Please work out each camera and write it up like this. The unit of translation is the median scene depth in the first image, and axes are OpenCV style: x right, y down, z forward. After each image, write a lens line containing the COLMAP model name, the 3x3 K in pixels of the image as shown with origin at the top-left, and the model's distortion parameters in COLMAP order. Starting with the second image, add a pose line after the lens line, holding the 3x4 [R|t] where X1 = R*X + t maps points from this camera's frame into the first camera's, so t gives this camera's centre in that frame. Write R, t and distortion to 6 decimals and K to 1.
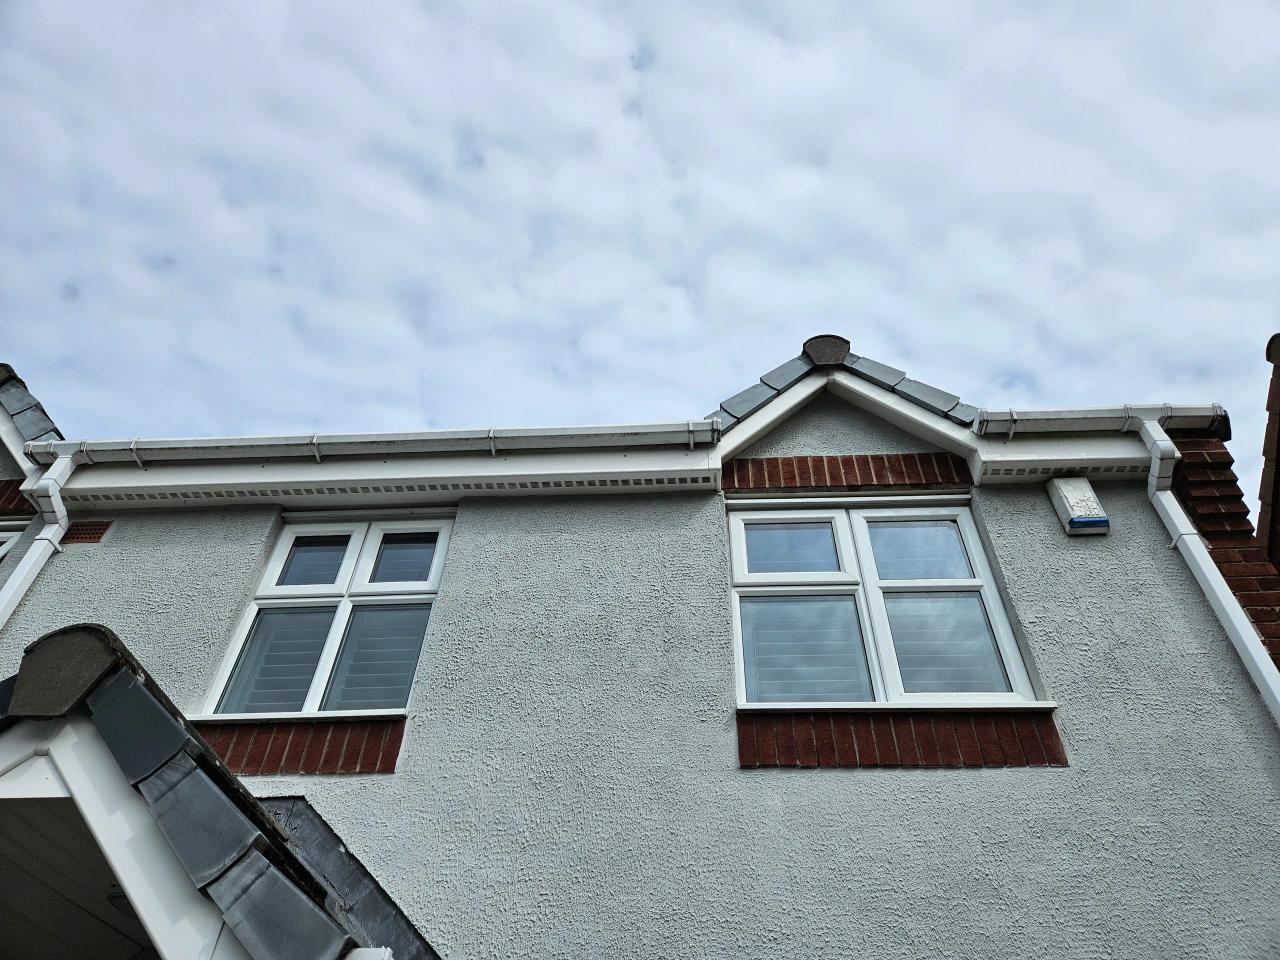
lens RADIAL K [[828.3, 0, 640.0], [0, 828.3, 480.0], [0, 0, 1]] dist [0.056279, -0.004389]
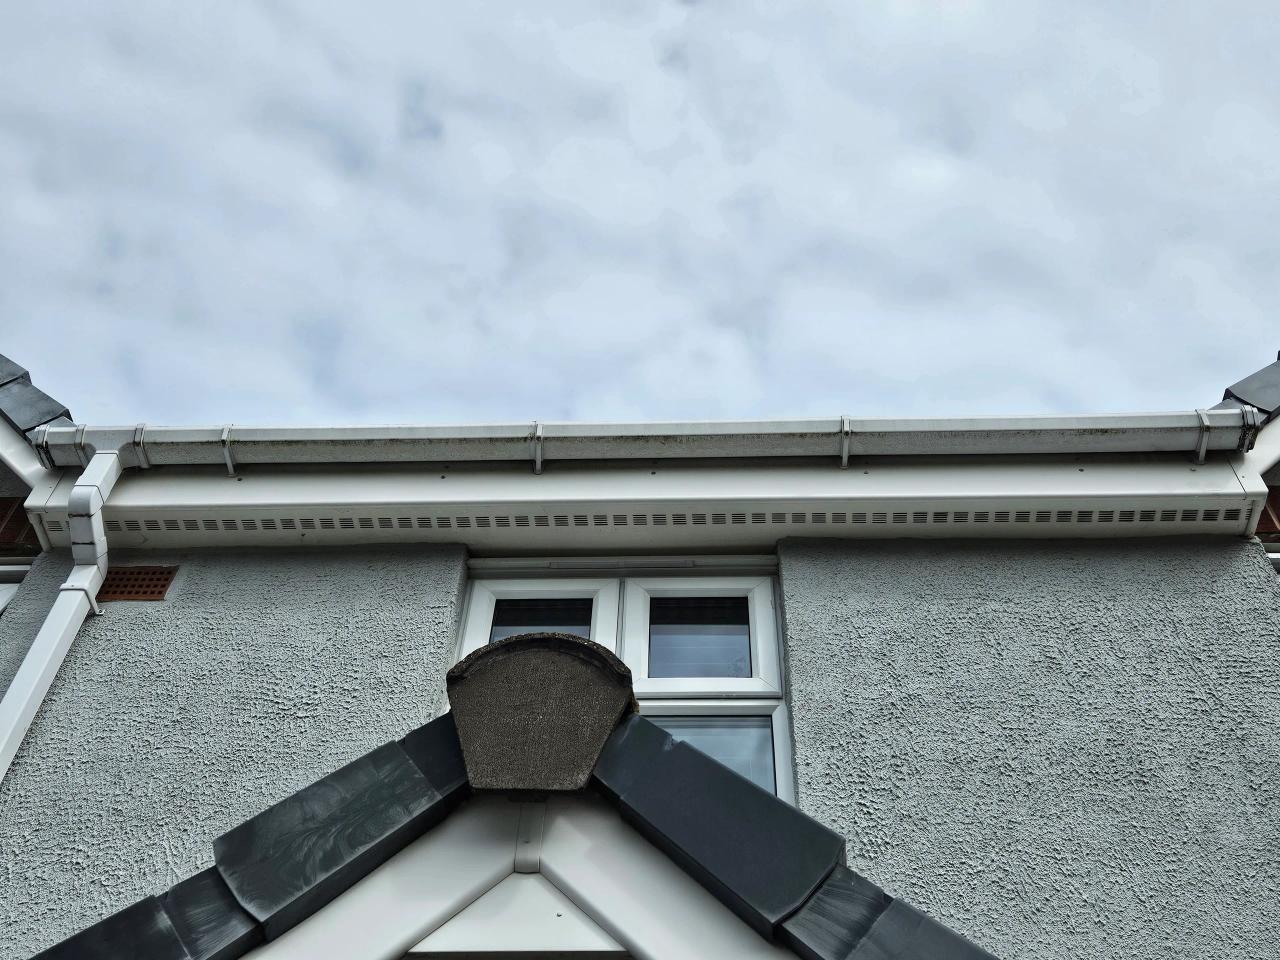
lens RADIAL K [[1305.8, 0, 640.0], [0, 1305.8, 499.4], [0, 0, 1]] dist [0.075899, 0.003506]
pose [[0.999695, 0.023974, 0.005898, -0.320676], [-0.023217, 0.994128, -0.105692, 0.091855], [-0.008397, 0.105522, 0.994381, 0.104764]]
